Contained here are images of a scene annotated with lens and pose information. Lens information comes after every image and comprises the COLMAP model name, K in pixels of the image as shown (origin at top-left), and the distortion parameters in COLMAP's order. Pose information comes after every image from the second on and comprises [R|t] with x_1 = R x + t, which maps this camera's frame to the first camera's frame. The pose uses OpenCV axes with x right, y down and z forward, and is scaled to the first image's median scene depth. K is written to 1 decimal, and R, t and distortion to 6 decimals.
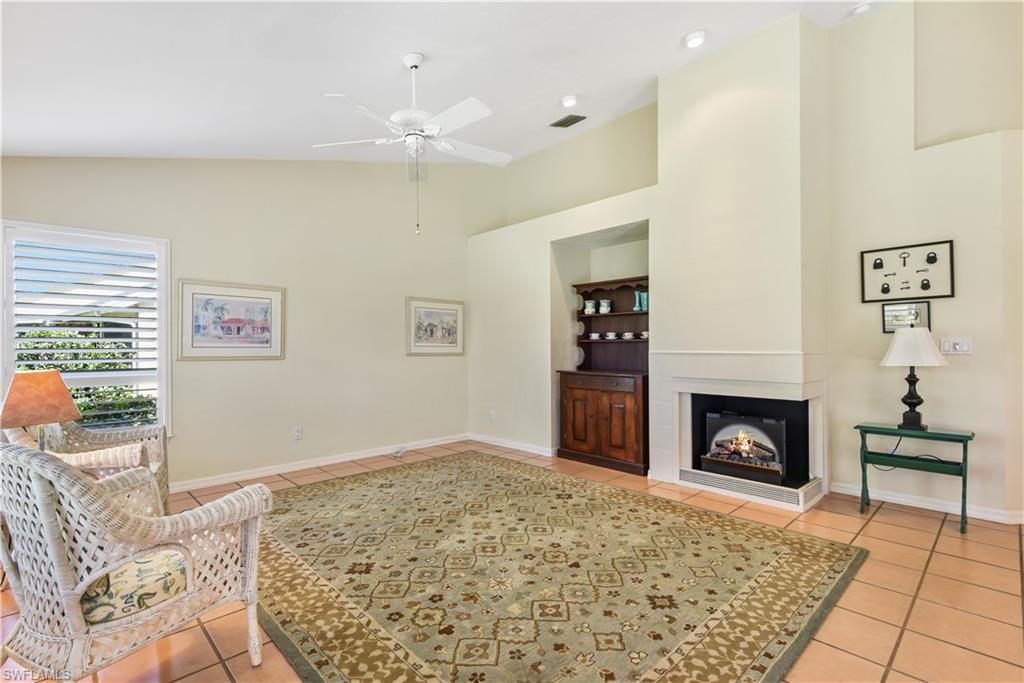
lens RADIAL K [[476.4, 0, 498.7], [0, 476.4, 345.4], [0, 0, 1]] dist [0.014890, -0.008367]
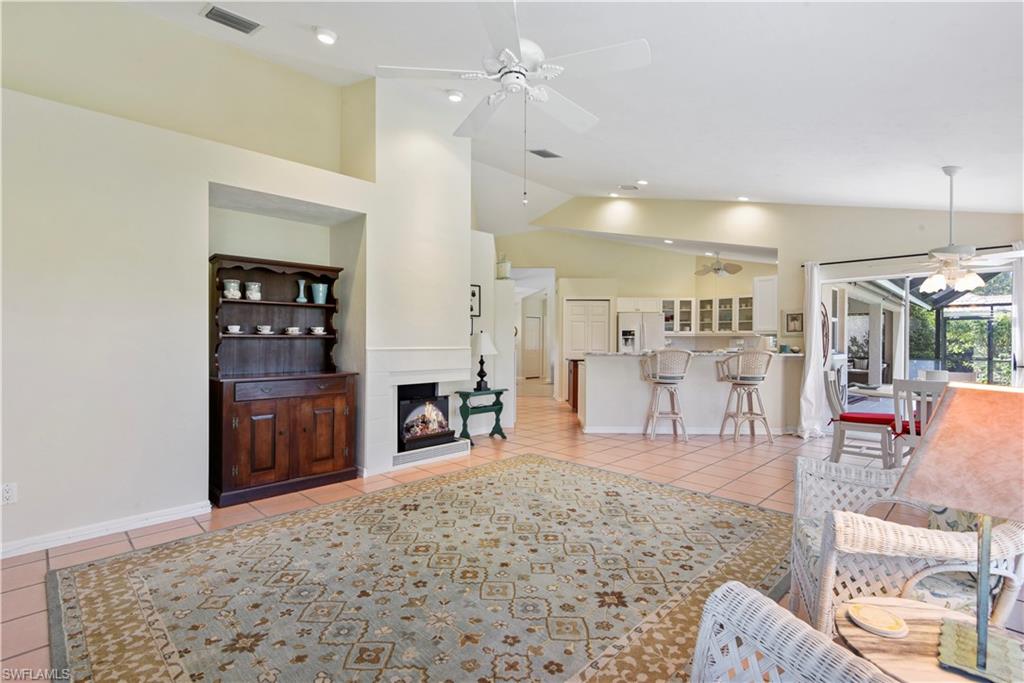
lens RADIAL K [[476.4, 0, 526.5], [0, 476.4, 347.7], [0, 0, 1]] dist [0.014890, -0.008367]
pose [[-0.052457, -0.005596, 0.998608, -0.849158], [0.000750, 0.999984, 0.005643, 0.007369], [-0.998623, 0.001045, -0.052452, 0.895809]]
